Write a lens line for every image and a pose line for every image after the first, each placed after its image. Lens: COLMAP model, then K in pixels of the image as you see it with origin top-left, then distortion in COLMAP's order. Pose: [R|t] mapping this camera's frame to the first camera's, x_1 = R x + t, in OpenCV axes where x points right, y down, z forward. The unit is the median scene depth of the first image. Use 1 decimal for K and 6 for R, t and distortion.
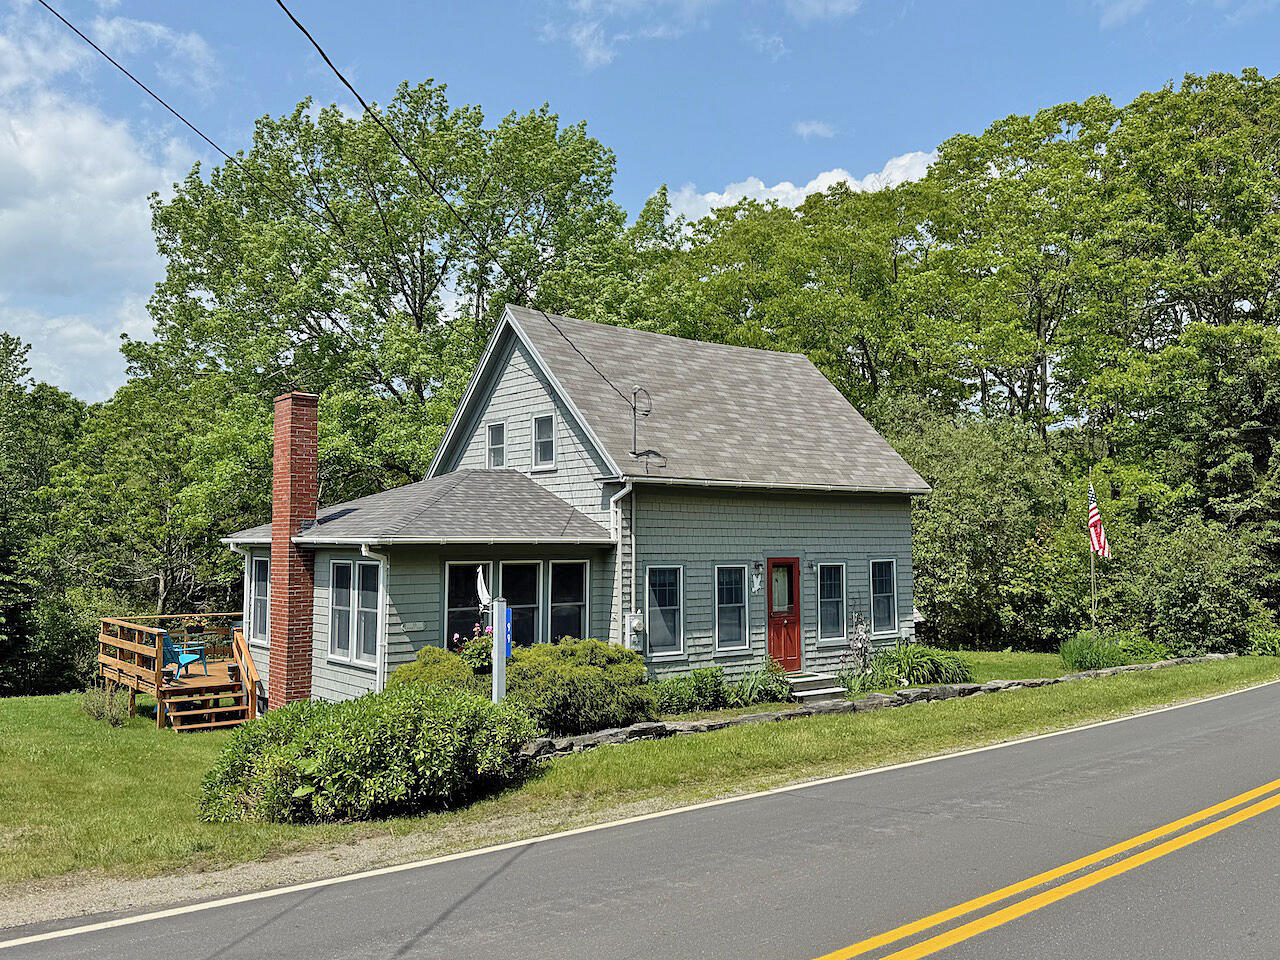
lens RADIAL K [[1023.7, 0, 644.4], [0, 1023.7, 480.6], [0, 0, 1]] dist [0.067866, -0.022552]
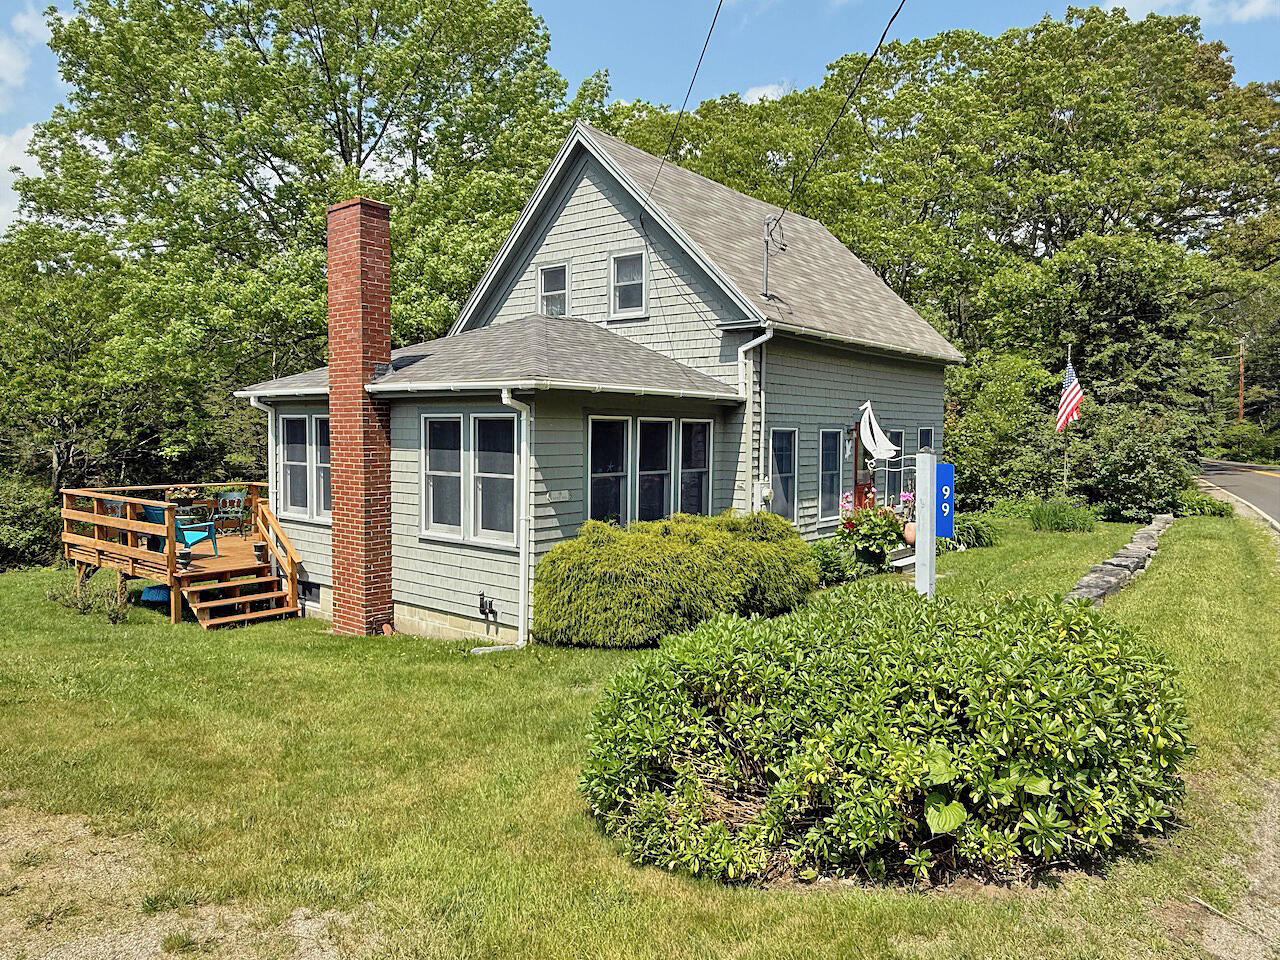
lens RADIAL K [[849.9, 0, 638.5], [0, 849.9, 480.6], [0, 0, 1]] dist [-0.001762, -0.003091]
pose [[0.978470, -0.004656, 0.206336, -0.250494], [-0.019888, 0.992966, 0.116719, 0.044106], [-0.205428, -0.118310, 0.971495, 0.297153]]
